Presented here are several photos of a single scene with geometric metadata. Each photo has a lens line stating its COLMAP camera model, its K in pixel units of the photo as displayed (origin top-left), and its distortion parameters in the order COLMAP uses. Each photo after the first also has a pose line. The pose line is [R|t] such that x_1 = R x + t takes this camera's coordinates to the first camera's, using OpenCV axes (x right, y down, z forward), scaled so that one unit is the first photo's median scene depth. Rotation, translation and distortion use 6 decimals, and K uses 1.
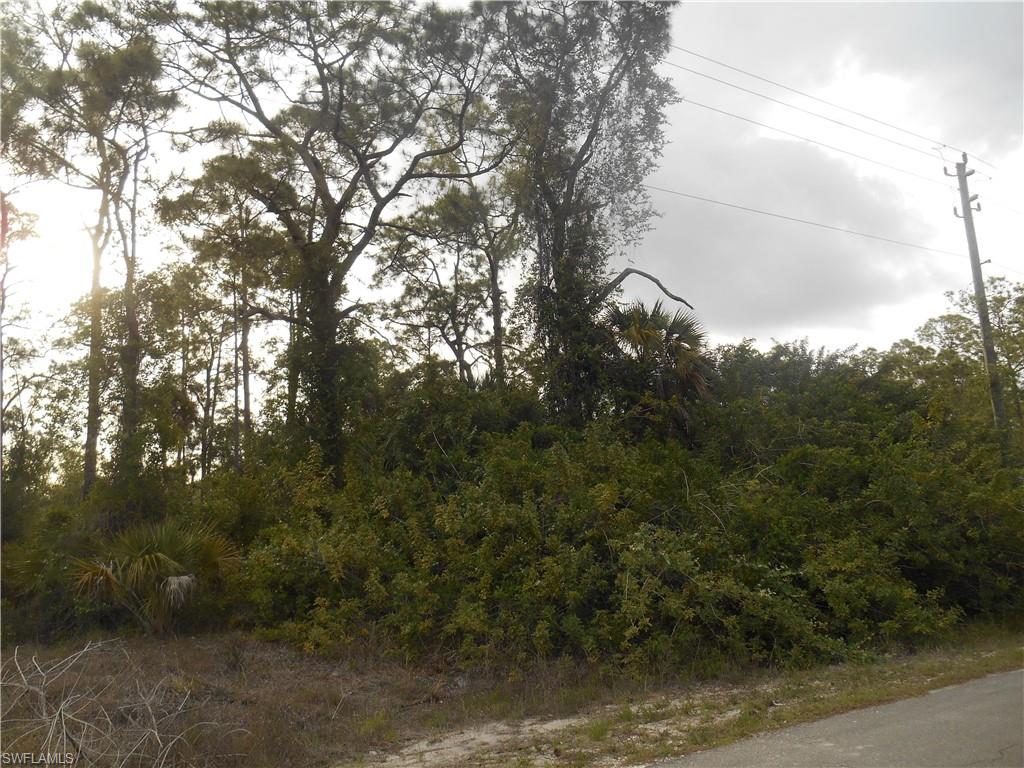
lens RADIAL K [[807.8, 0, 512.0], [0, 807.8, 384.0], [0, 0, 1]] dist [-0.019646, 0.016270]
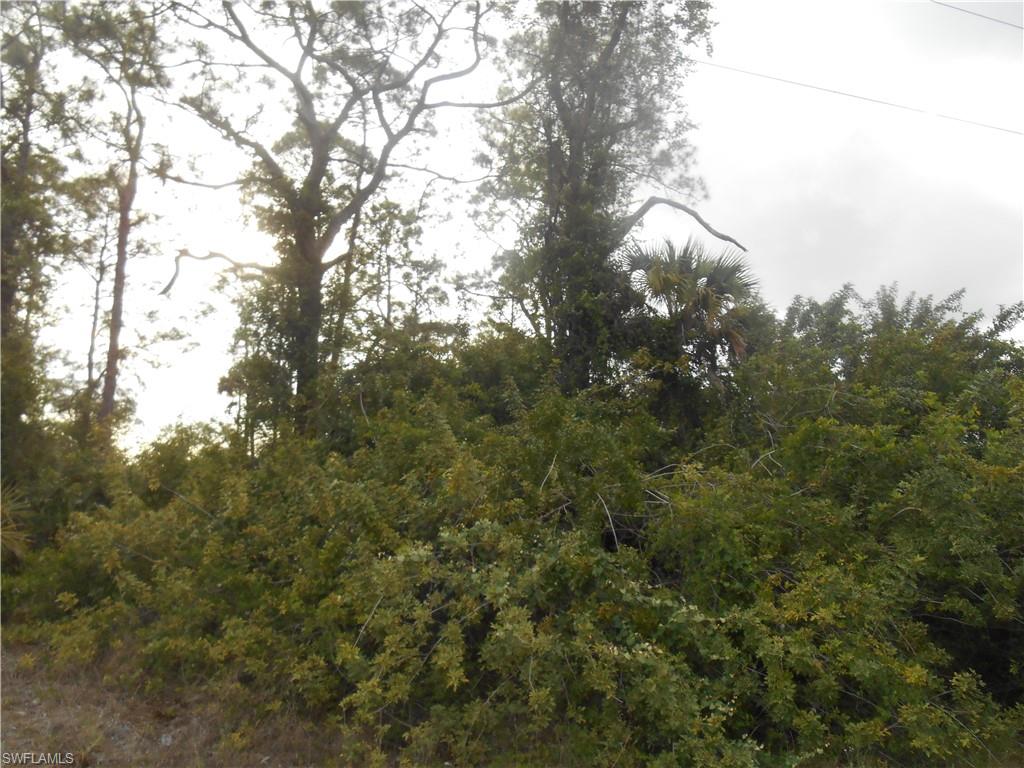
lens RADIAL K [[795.4, 0, 514.7], [0, 795.4, 387.0], [0, 0, 1]] dist [-0.026185, 0.024295]
pose [[0.975103, 0.025124, -0.220325, 0.186689], [-0.023296, 0.999669, 0.010890, 0.034536], [0.220526, -0.005486, 0.975366, 0.225120]]
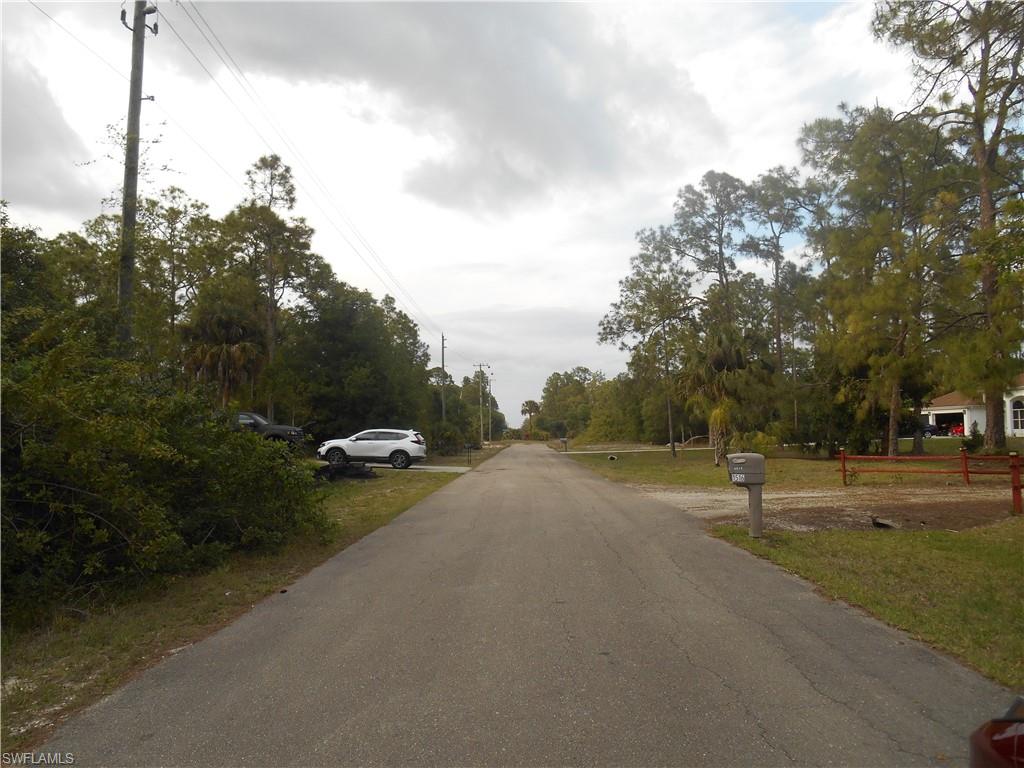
lens RADIAL K [[790.9, 0, 515.6], [0, 790.9, 384.1], [0, 0, 1]] dist [-0.027400, 0.019510]
pose [[0.559592, 0.105642, 0.822008, 0.203668], [-0.189245, 0.981926, 0.002636, 0.043630], [-0.806873, -0.157036, 0.569470, 0.257542]]
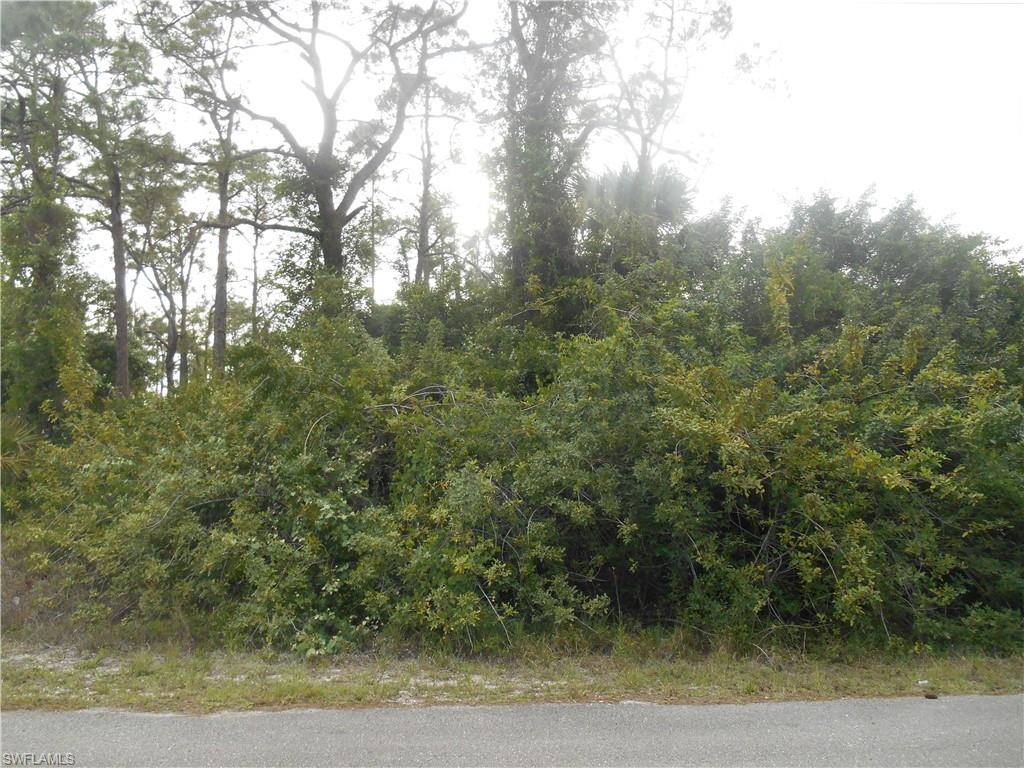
lens RADIAL K [[790.9, 0, 515.6], [0, 790.9, 384.1], [0, 0, 1]] dist [-0.027400, 0.019510]
pose [[0.872066, 0.002454, -0.489382, 0.454164], [0.045680, 0.995213, 0.086392, 0.040108], [0.487252, -0.097694, 0.867780, 0.280391]]
